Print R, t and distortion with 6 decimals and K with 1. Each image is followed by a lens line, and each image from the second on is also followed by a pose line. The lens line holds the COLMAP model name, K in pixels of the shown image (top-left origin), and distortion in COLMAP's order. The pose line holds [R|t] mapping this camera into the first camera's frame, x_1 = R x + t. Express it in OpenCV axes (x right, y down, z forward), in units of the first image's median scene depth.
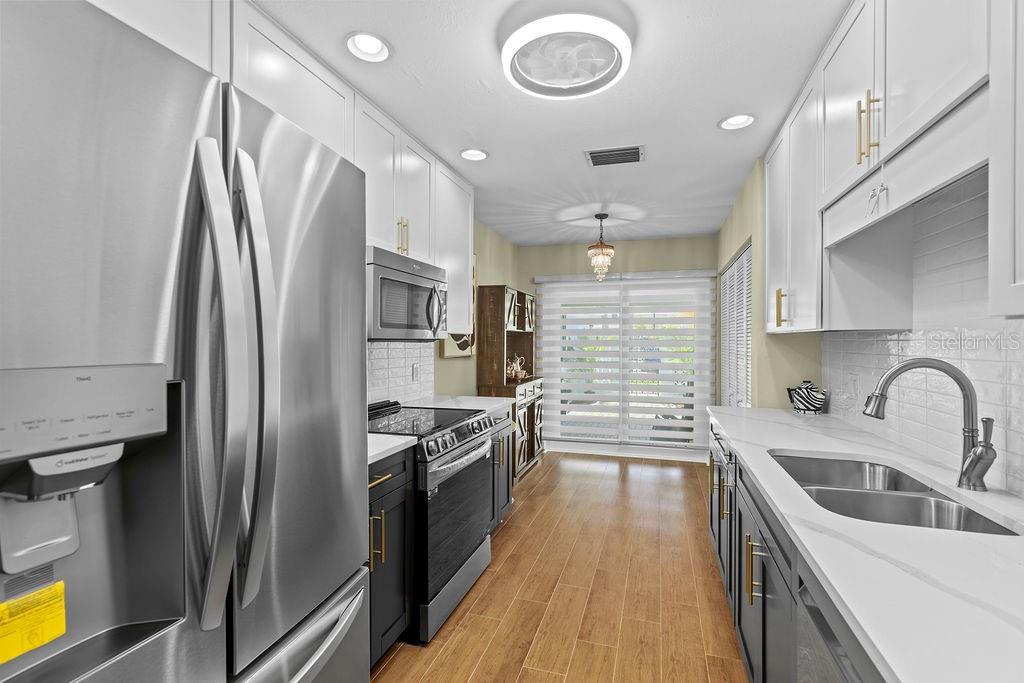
lens RADIAL K [[461.3, 0, 518.4], [0, 461.3, 343.5], [0, 0, 1]] dist [0.001967, 0.000112]
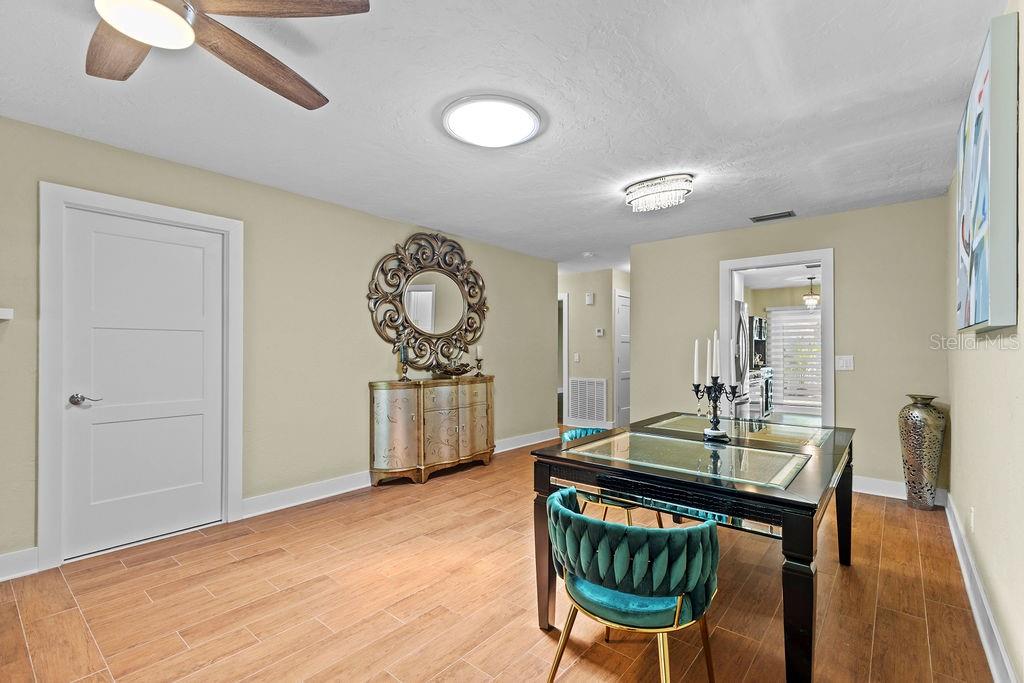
lens RADIAL K [[456.0, 0, 527.7], [0, 456.0, 347.6], [0, 0, 1]] dist [0.011774, 0.000131]
pose [[0.929509, -0.003152, -0.368787, -0.182954], [-0.000896, 0.999941, -0.010806, 0.024417], [0.368799, 0.010375, 0.929451, -1.022373]]
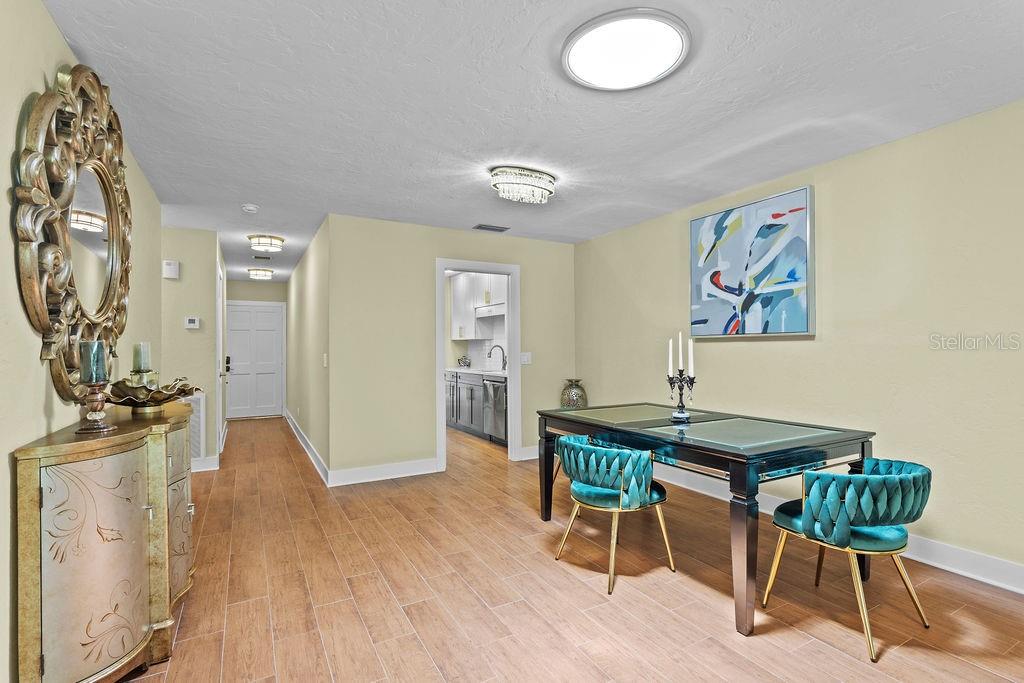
lens RADIAL K [[481.1, 0, 521.0], [0, 481.1, 342.1], [0, 0, 1]] dist [-0.000745, 0.000083]
pose [[0.685418, 0.001070, 0.728149, -0.770693], [0.011598, 0.999856, -0.012386, 0.019532], [-0.728057, 0.016935, 0.685307, -0.777883]]
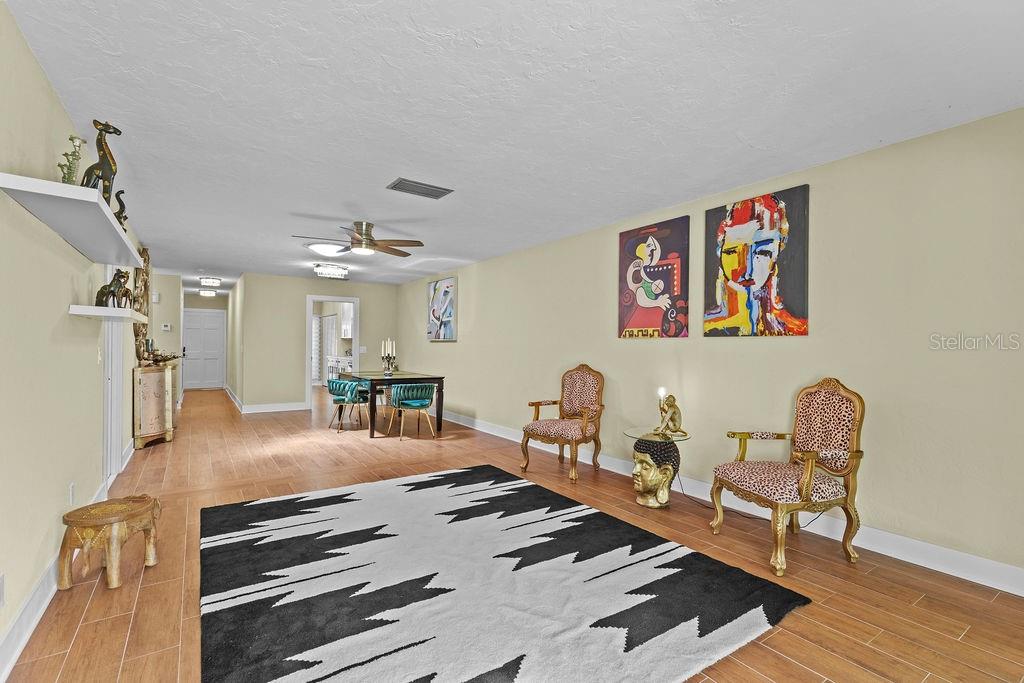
lens RADIAL K [[461.3, 0, 518.4], [0, 461.3, 343.5], [0, 0, 1]] dist [0.001967, 0.000112]
pose [[0.615729, 0.006987, 0.787927, -1.065964], [-0.004911, 0.999975, -0.005030, 0.023446], [-0.787943, -0.000772, 0.615748, -1.712815]]
